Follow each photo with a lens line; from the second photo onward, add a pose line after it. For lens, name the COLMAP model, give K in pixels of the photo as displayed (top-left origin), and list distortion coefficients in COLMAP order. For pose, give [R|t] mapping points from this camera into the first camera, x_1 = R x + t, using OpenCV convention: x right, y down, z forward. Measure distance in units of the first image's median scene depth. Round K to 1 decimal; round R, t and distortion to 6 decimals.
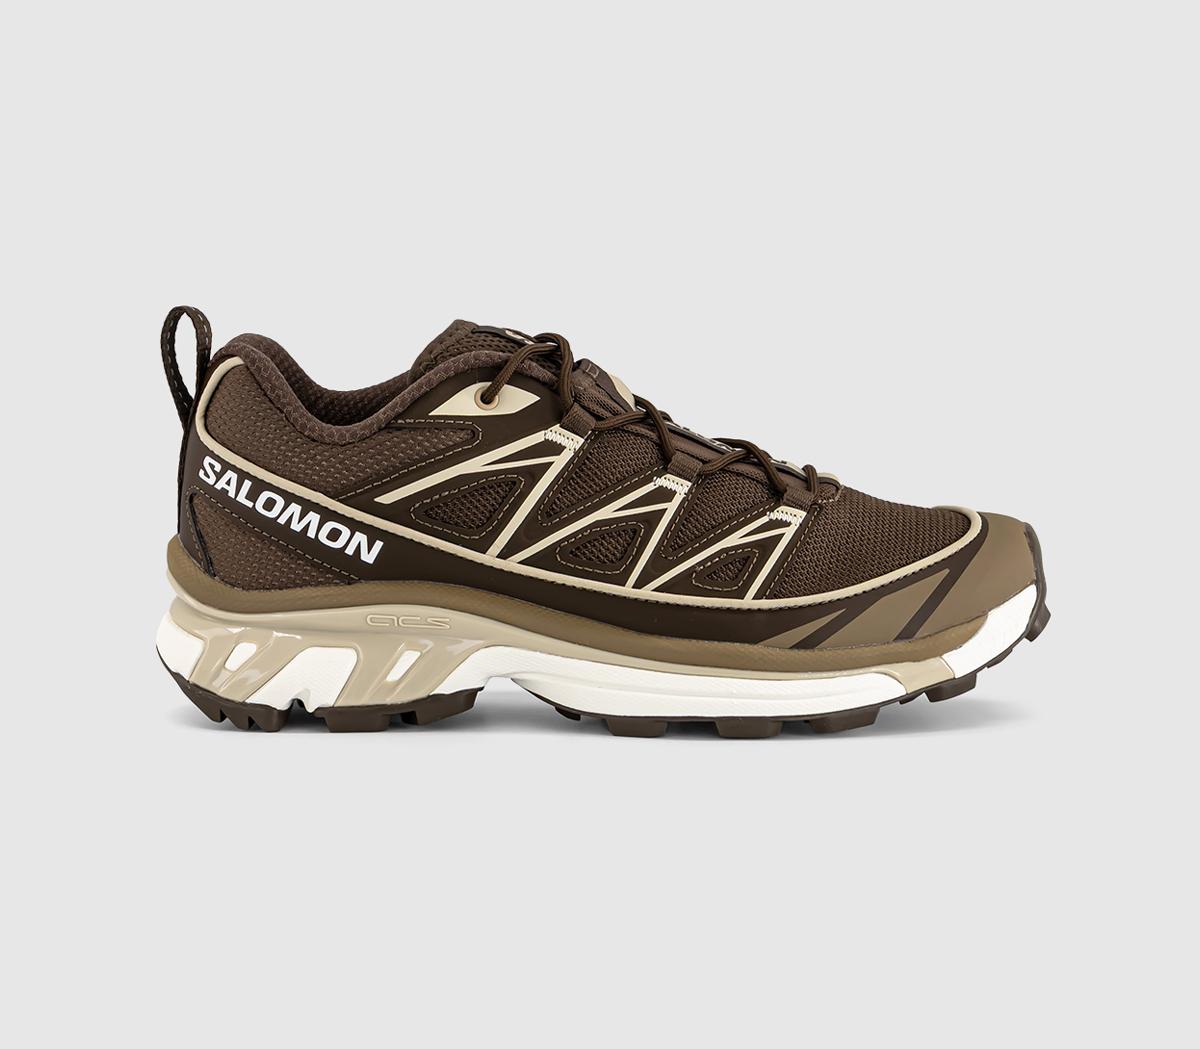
lens RADIAL K [[1777.0, 0, 514.8], [0, 1777.0, 523.8], [0, 0, 1]] dist [0.017569, 0.016363]
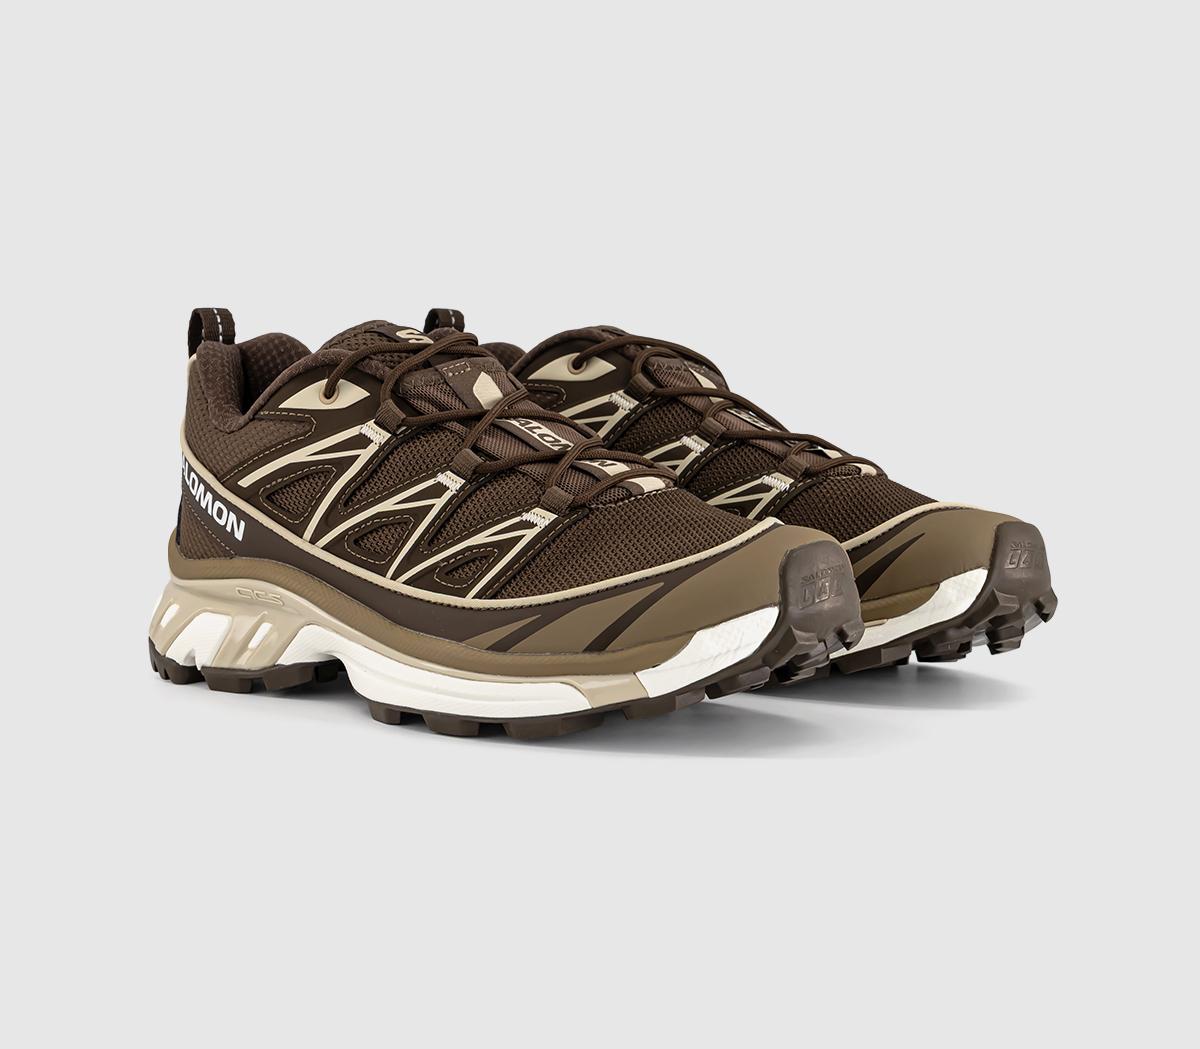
lens RADIAL K [[1777.0, 0, 514.8], [0, 1777.0, 523.8], [0, 0, 1]] dist [0.017569, 0.016363]
pose [[0.854581, 0.055696, -0.516323, 0.637559], [-0.048059, 0.998448, 0.028159, -0.027620], [0.517090, 0.000750, 0.855931, 0.143119]]
